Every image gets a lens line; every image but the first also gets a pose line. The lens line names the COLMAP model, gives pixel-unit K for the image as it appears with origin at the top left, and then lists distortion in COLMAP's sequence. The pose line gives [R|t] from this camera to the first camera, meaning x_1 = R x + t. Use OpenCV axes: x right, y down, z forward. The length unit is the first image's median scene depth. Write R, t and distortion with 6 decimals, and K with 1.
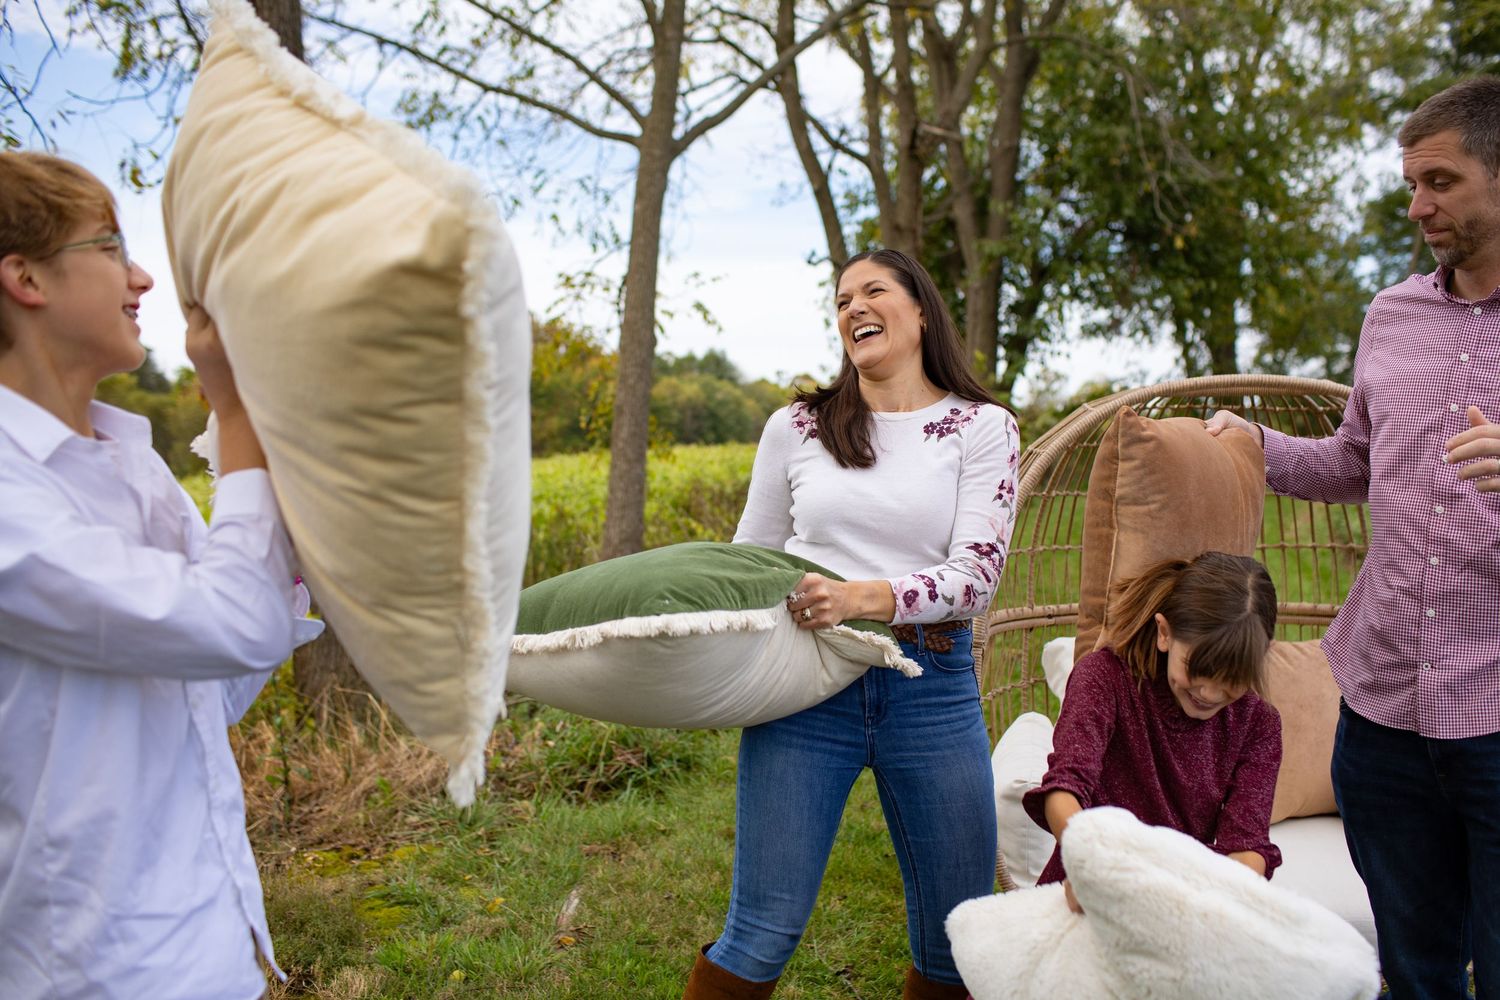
lens RADIAL K [[1518.2, 0, 759.1], [0, 1518.2, 503.8], [0, 0, 1]] dist [-0.049648, 0.000000]
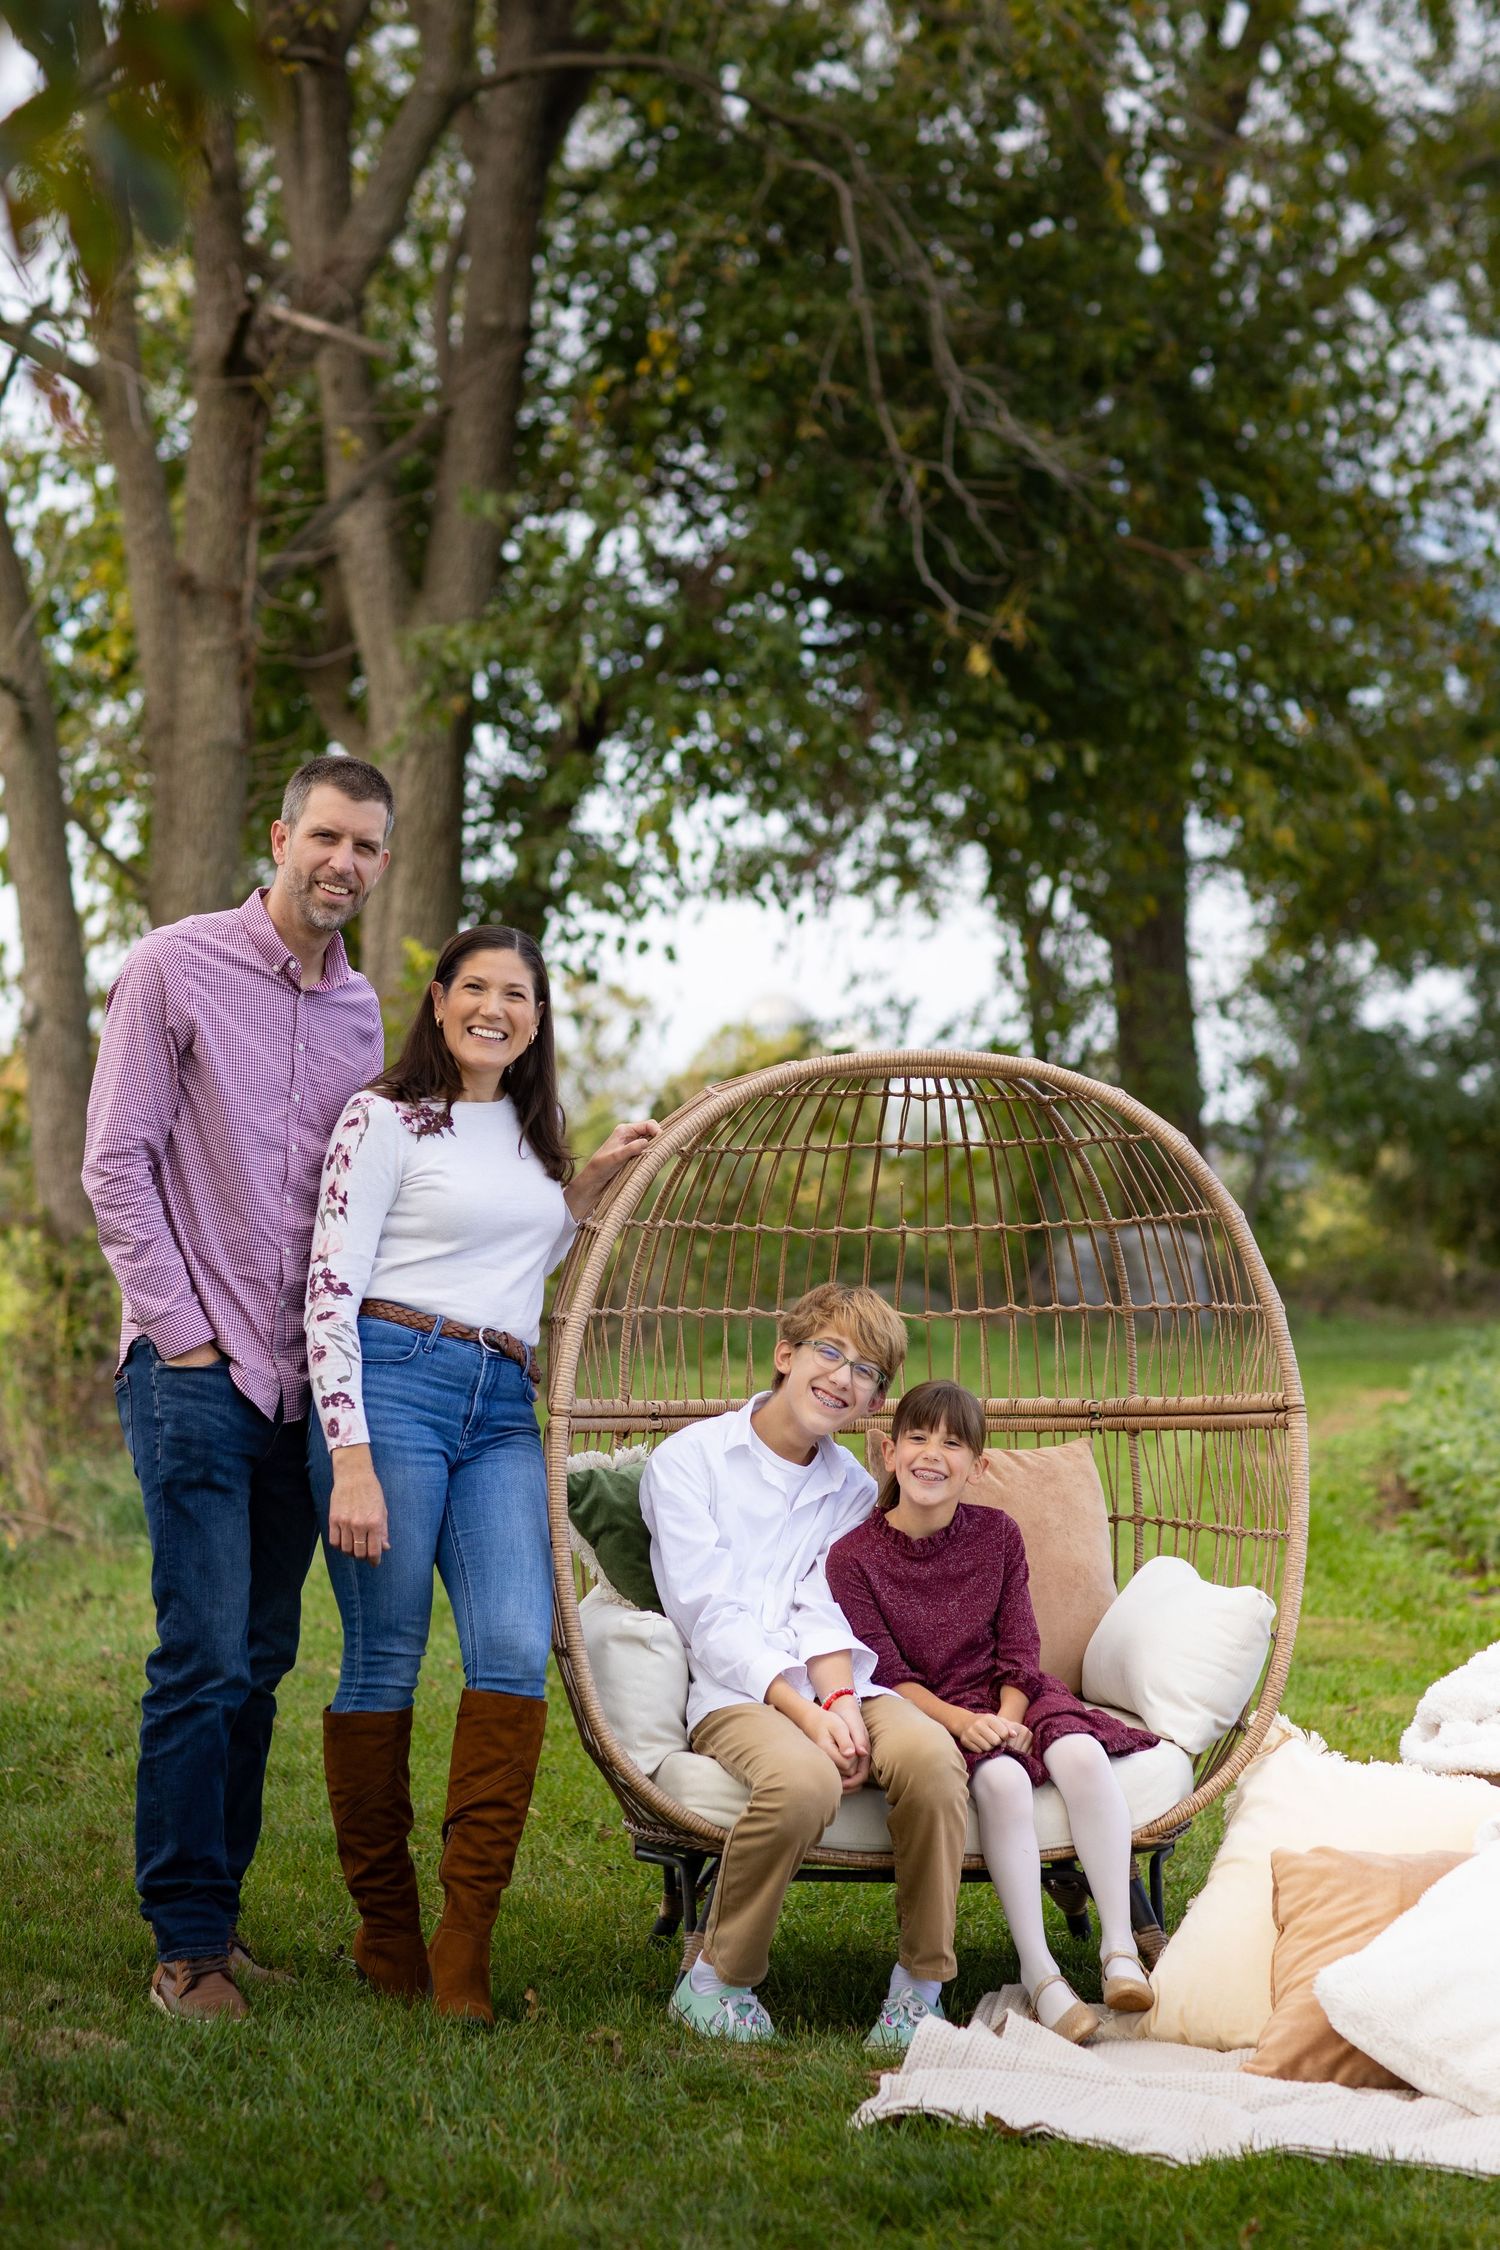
lens RADIAL K [[5727.1, 0, 750.7], [0, 5727.1, 1124.9], [0, 0, 1]] dist [0.011020, 0.000000]
pose [[0.976649, 0.014419, 0.214357, -0.044544], [-0.001413, 0.998155, -0.060708, 0.014567], [-0.214836, 0.058987, 0.974867, -0.212752]]
